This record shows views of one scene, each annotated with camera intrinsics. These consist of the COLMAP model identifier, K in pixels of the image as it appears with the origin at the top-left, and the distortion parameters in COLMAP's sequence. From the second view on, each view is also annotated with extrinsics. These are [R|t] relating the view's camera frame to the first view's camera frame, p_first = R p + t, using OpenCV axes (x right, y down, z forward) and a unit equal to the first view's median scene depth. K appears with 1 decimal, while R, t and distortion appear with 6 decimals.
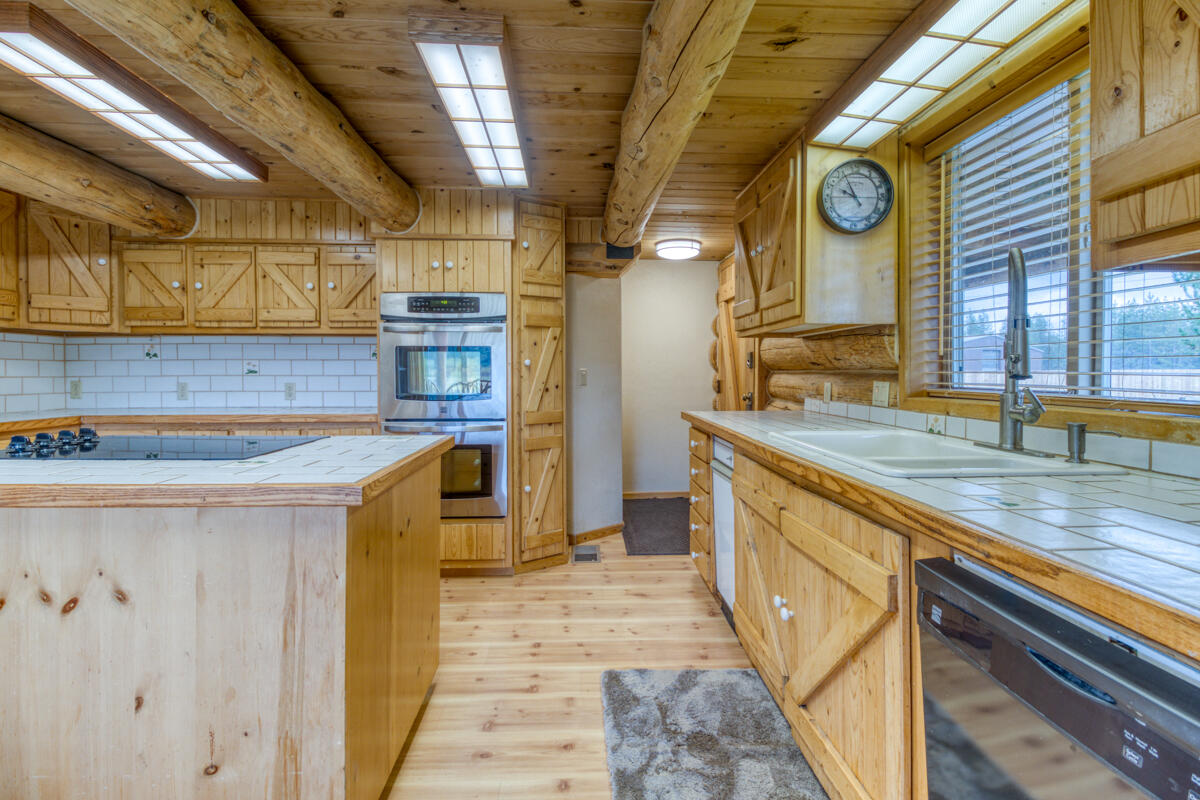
lens RADIAL K [[549.4, 0, 601.3], [0, 549.4, 380.8], [0, 0, 1]] dist [0.018123, -0.014199]
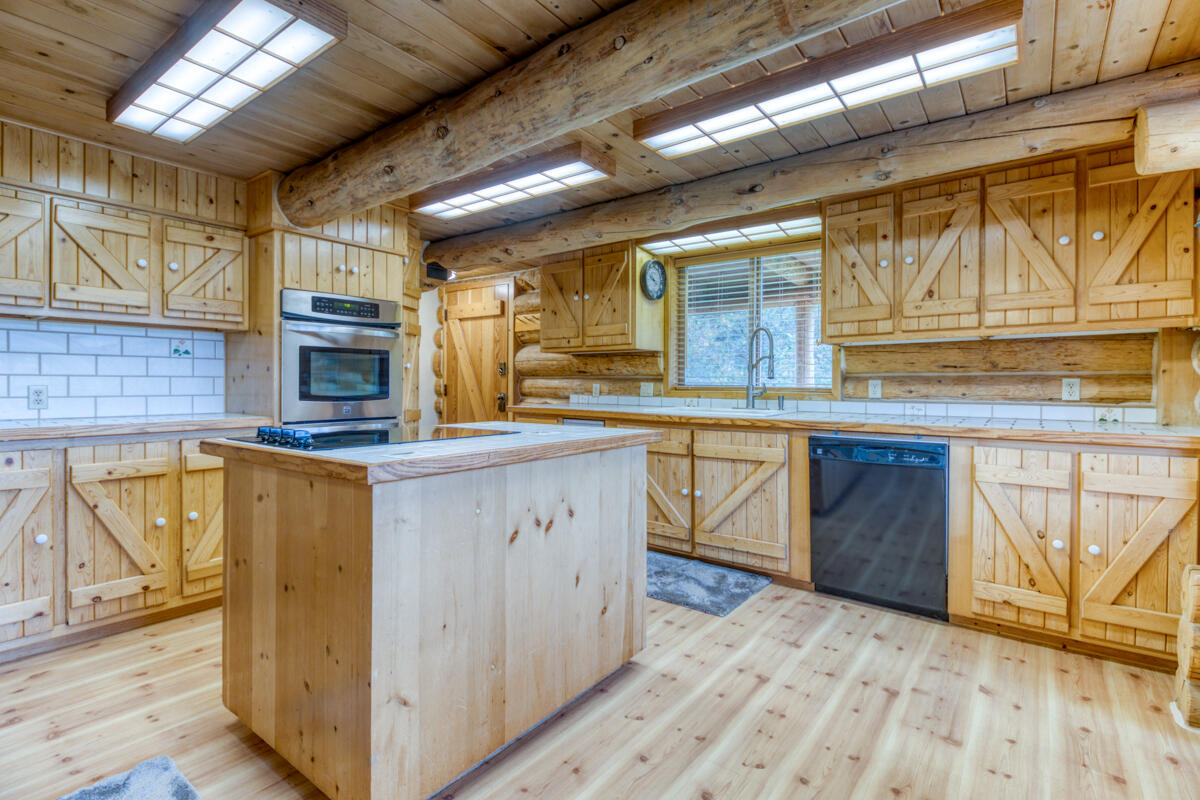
lens RADIAL K [[555.9, 0, 596.5], [0, 555.9, 384.1], [0, 0, 1]] dist [0.018979, -0.013871]
pose [[0.645714, 0.001336, 0.763578, -0.779528], [0.006853, 0.999948, -0.007544, 0.015421], [-0.763549, 0.010104, 0.645671, -0.026345]]
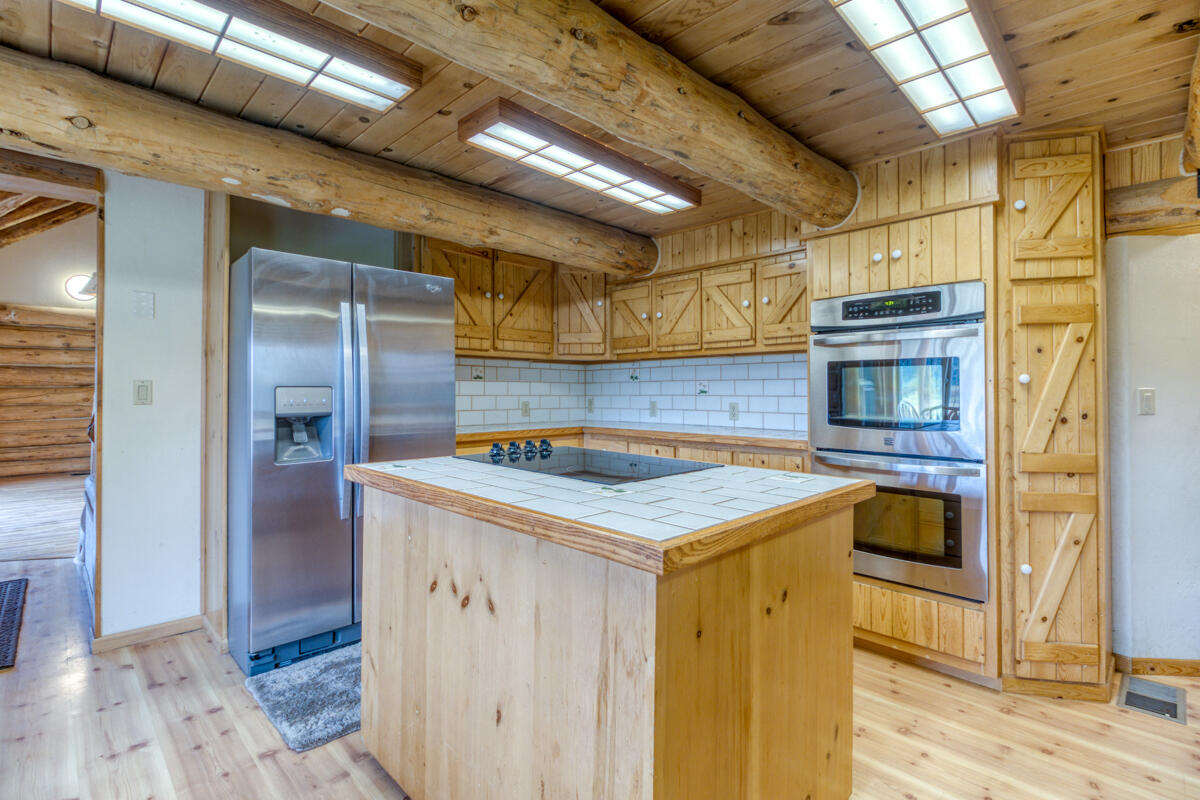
lens RADIAL K [[555.9, 0, 596.5], [0, 555.9, 384.1], [0, 0, 1]] dist [0.018979, -0.013871]
pose [[0.670710, -0.009046, -0.741665, 0.022230], [-0.012882, 0.999633, -0.023842, -0.003718], [0.741608, 0.025545, 0.670347, 0.164189]]
